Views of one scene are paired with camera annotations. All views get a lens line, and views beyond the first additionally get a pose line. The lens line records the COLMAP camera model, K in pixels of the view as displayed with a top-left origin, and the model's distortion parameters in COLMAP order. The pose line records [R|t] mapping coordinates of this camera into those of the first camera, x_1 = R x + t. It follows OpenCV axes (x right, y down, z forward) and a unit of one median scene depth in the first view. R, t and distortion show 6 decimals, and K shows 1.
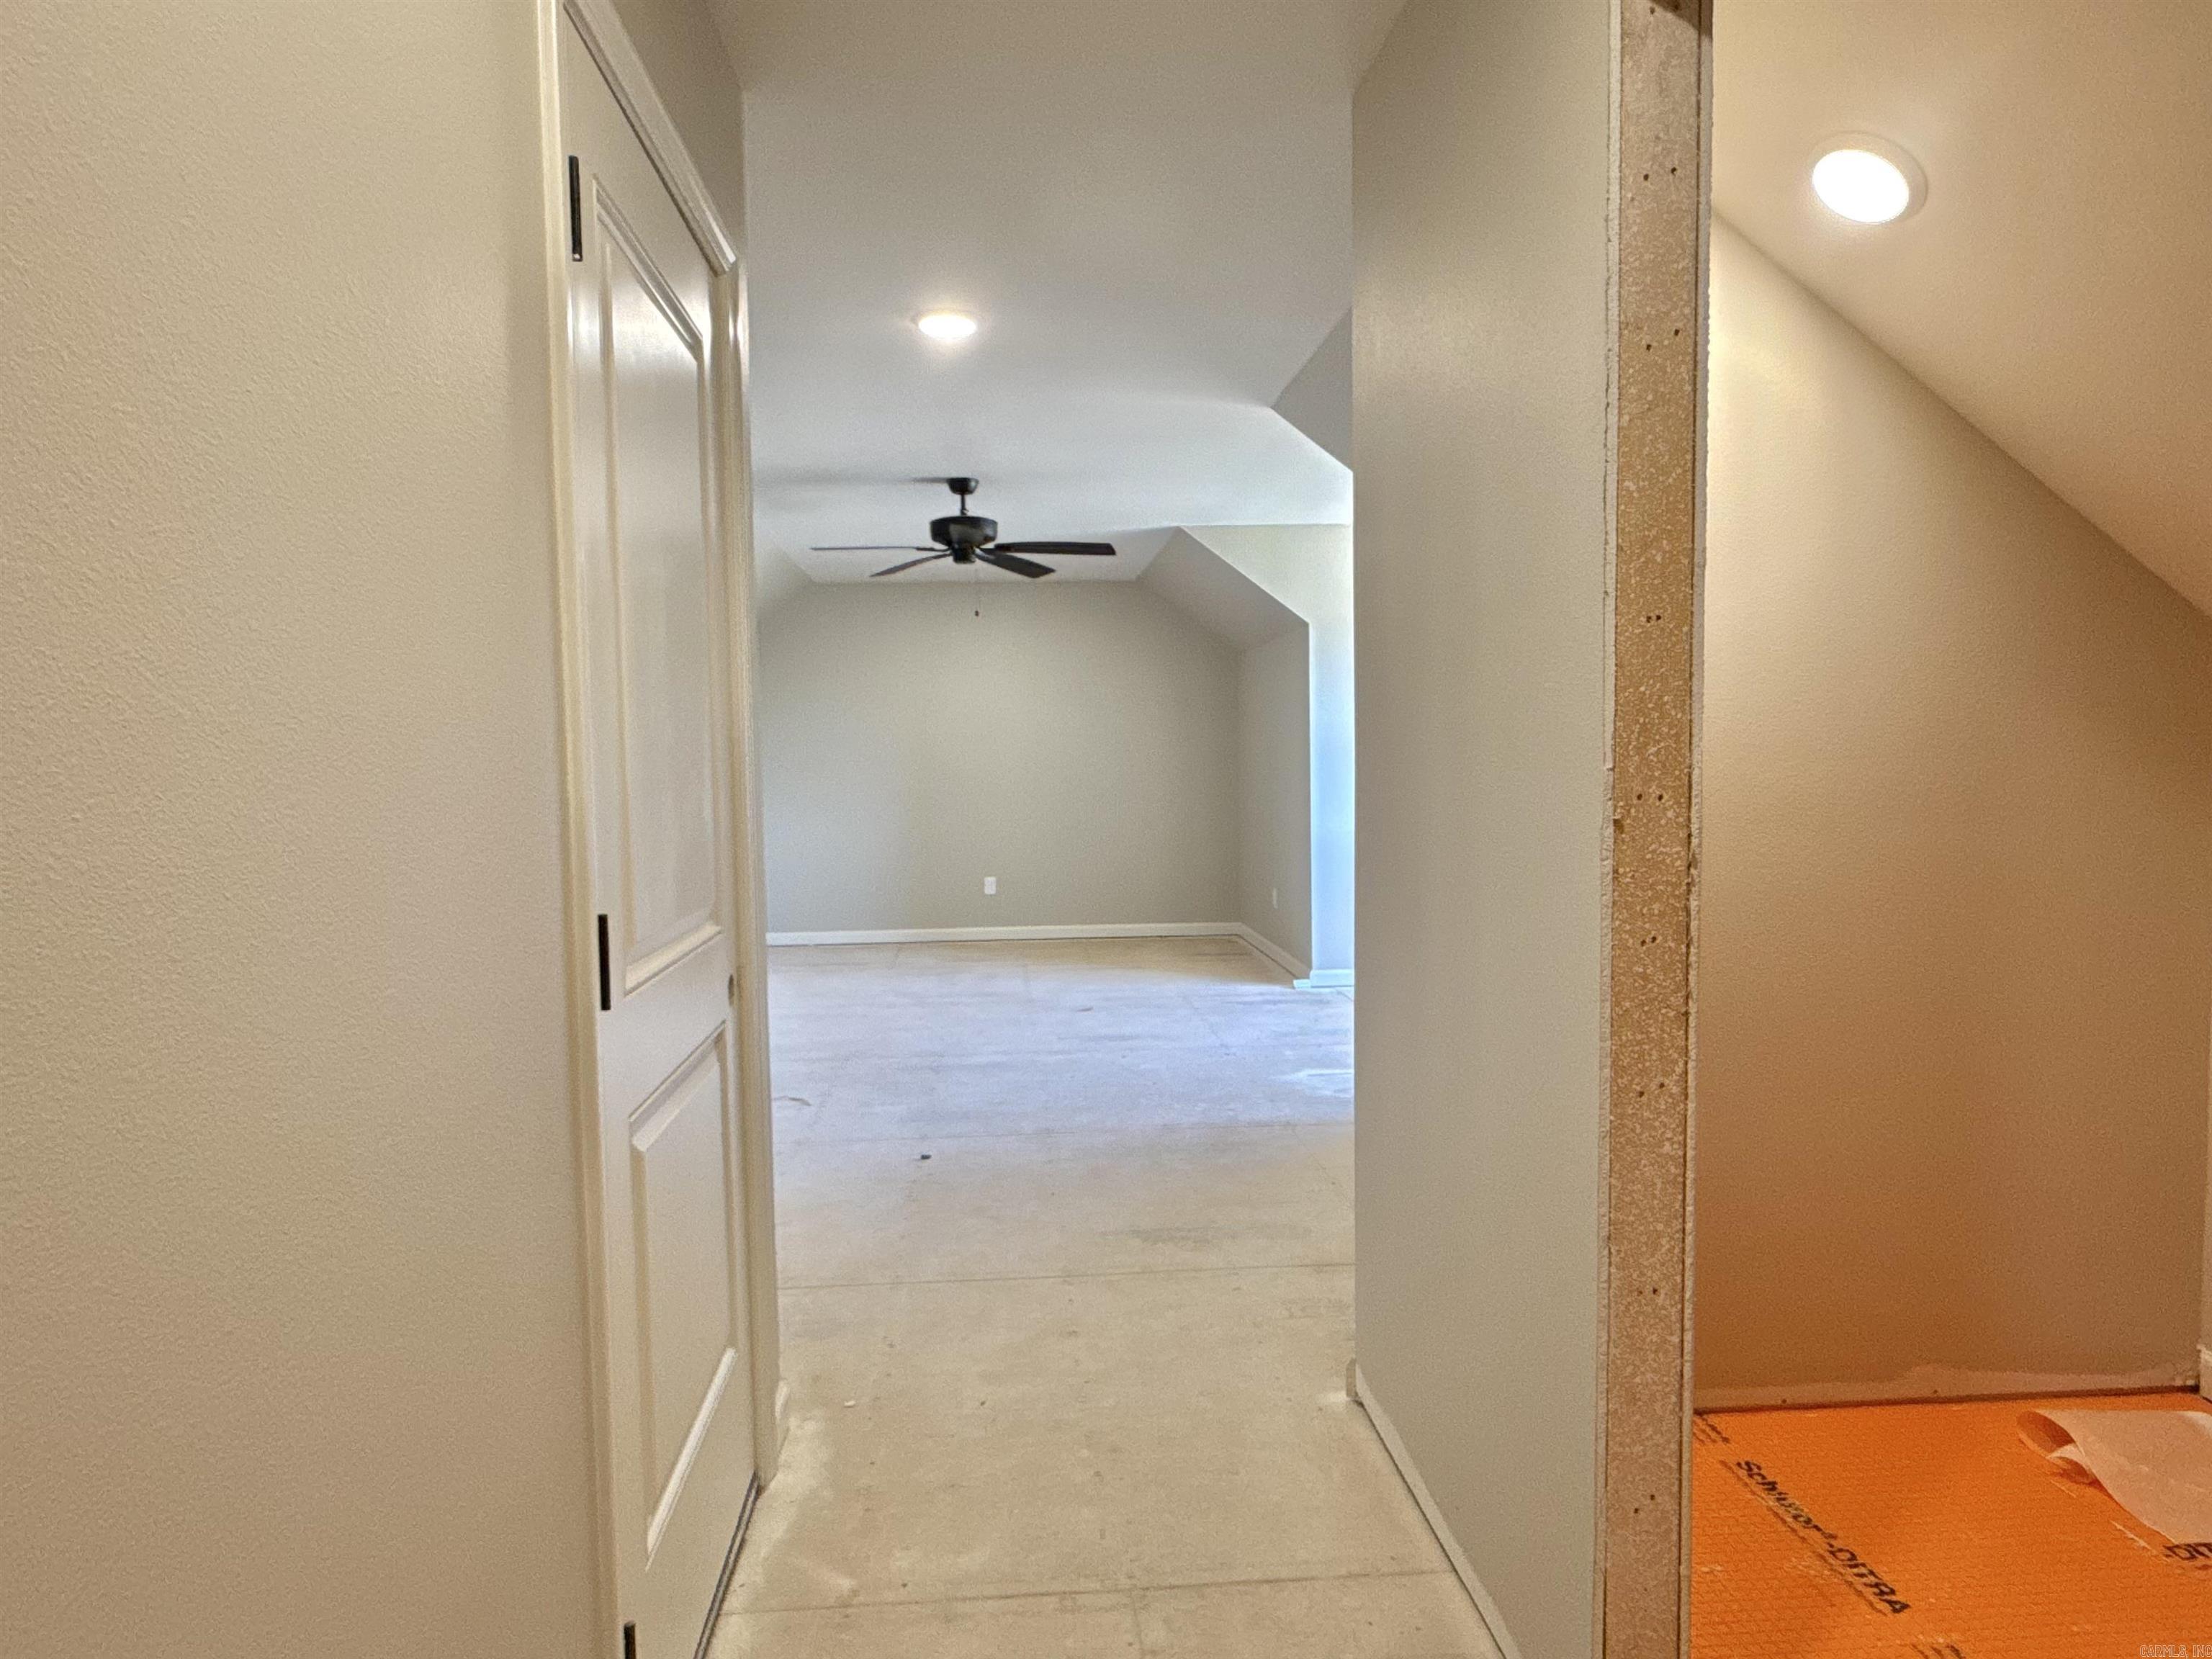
lens RADIAL K [[1316.0, 0, 1104.2], [0, 1316.0, 835.3], [0, 0, 1]] dist [0.000772, 0.000019]
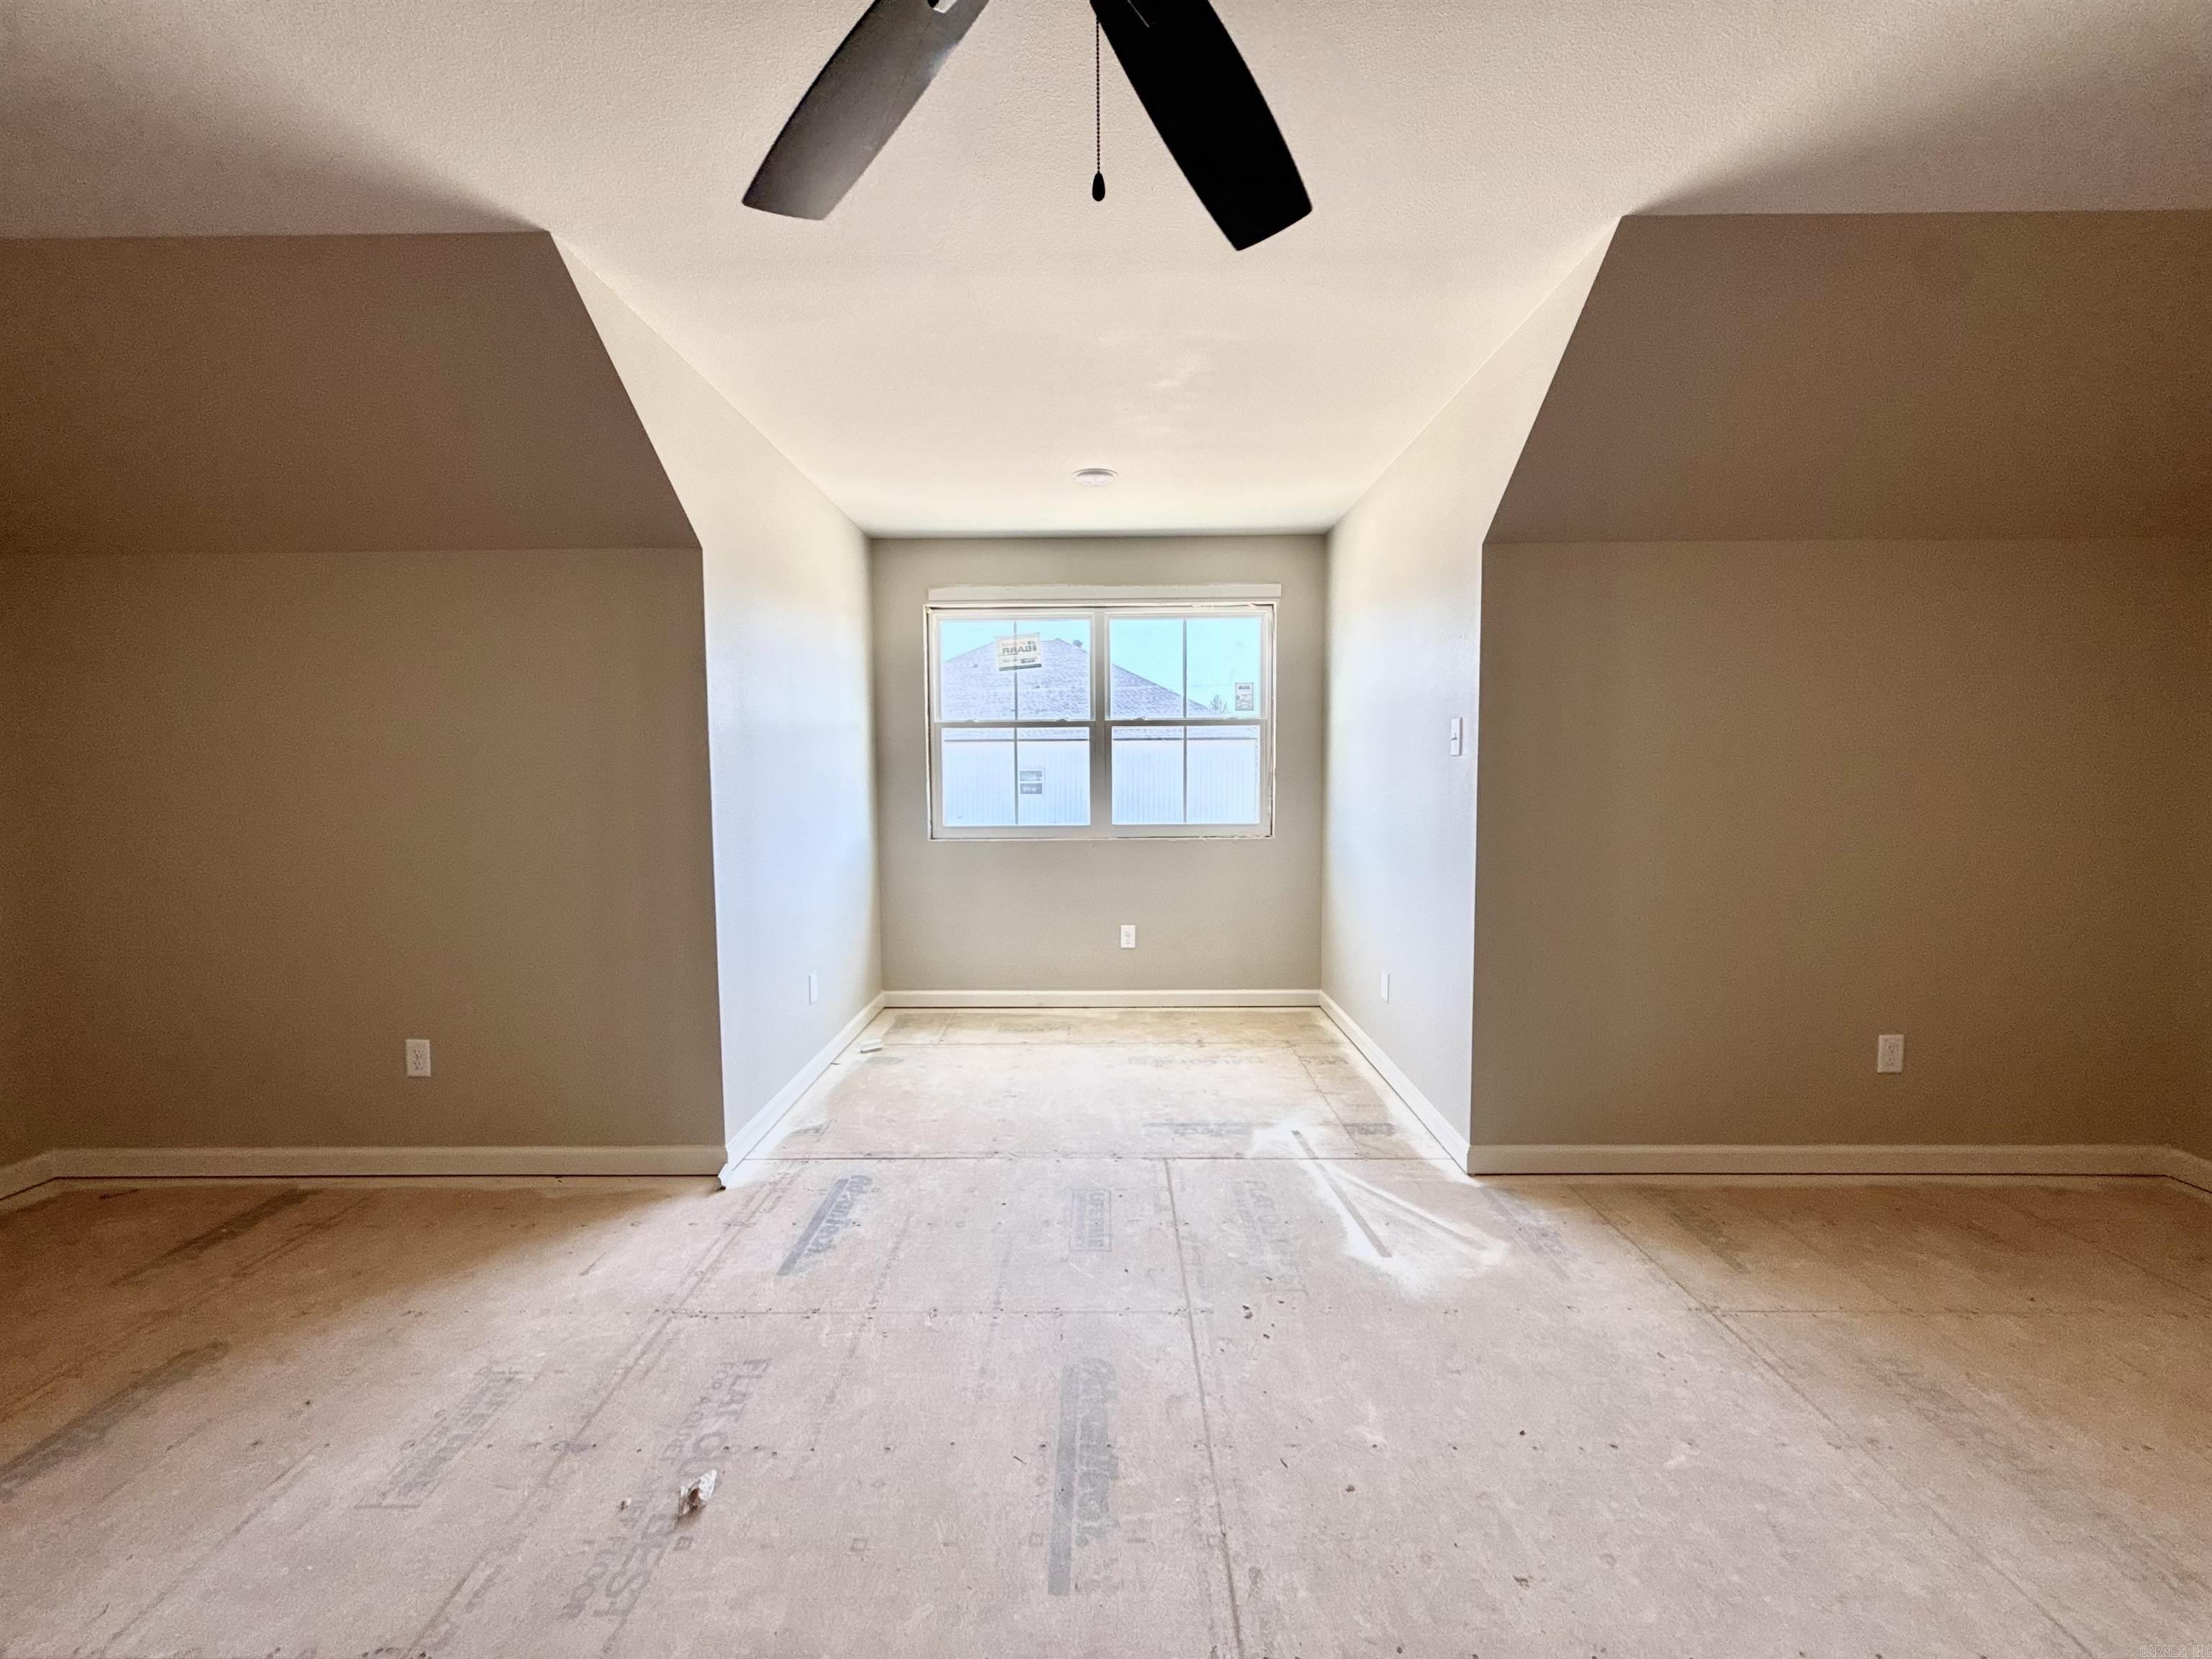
lens RADIAL K [[885.2, 0, 1099.4], [0, 885.2, 820.2], [0, 0, 1]] dist [0.001136, -0.000660]
pose [[0.096234, -0.044691, 0.994355, -0.263664], [0.066504, 0.997048, 0.038376, -0.057698], [-0.993135, 0.062435, 0.098922, 0.978288]]
